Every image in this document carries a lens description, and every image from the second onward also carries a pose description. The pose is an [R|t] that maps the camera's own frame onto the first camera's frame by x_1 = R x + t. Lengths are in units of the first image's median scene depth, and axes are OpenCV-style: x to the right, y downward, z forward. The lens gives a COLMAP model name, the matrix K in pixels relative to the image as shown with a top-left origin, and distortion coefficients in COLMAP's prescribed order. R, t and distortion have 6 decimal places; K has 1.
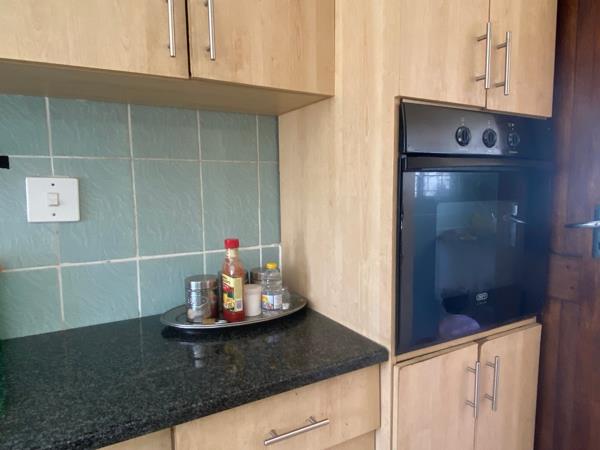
lens RADIAL K [[390.9, 0, 302.9], [0, 390.9, 223.6], [0, 0, 1]] dist [0.095140, -0.116128]
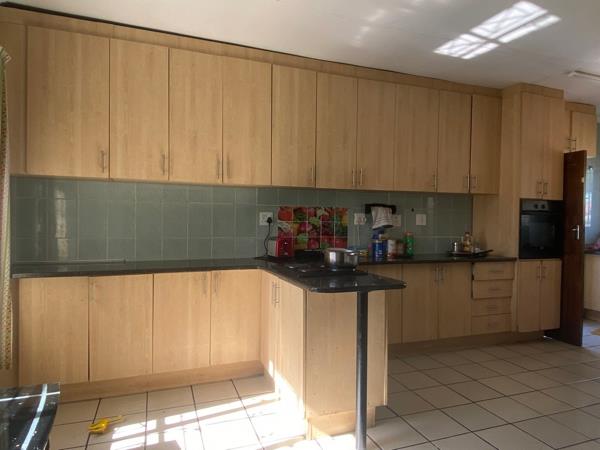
lens RADIAL K [[390.9, 0, 302.9], [0, 390.9, 223.6], [0, 0, 1]] dist [0.095140, -0.116128]
pose [[0.987648, 0.025577, -0.154589, -1.190260], [-0.039810, 0.995174, -0.089686, 0.376677], [0.151549, 0.094732, 0.983900, -3.029328]]
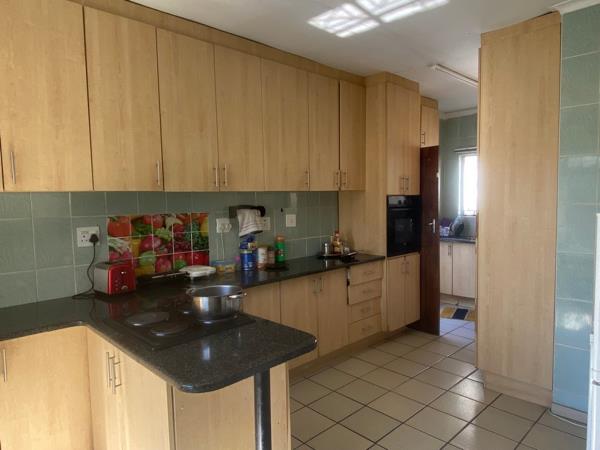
lens RADIAL K [[390.9, 0, 302.9], [0, 390.9, 223.6], [0, 0, 1]] dist [0.095140, -0.116128]
pose [[0.969489, -0.023953, 0.243962, -1.369245], [0.034633, 0.998616, -0.039582, 0.106819], [-0.242676, 0.046824, 0.968977, -2.344921]]
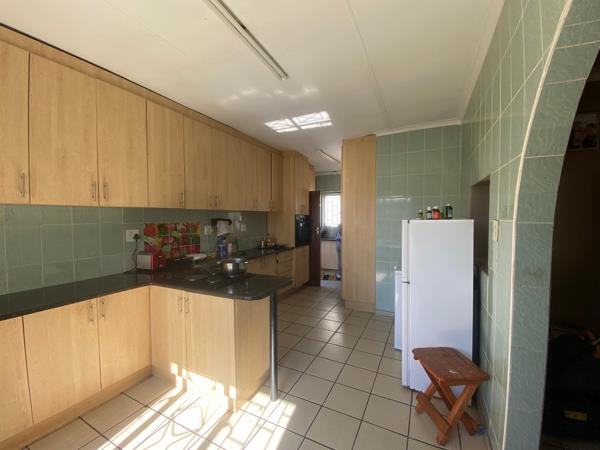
lens RADIAL K [[247.1, 0, 300.0], [0, 247.1, 225.0], [0, 0, 1]] dist [0.020325, -0.017951]
pose [[0.833014, -0.010149, 0.553159, -2.001102], [0.054354, 0.996496, -0.063569, 0.183609], [-0.550575, 0.083020, 0.830647, -2.616141]]
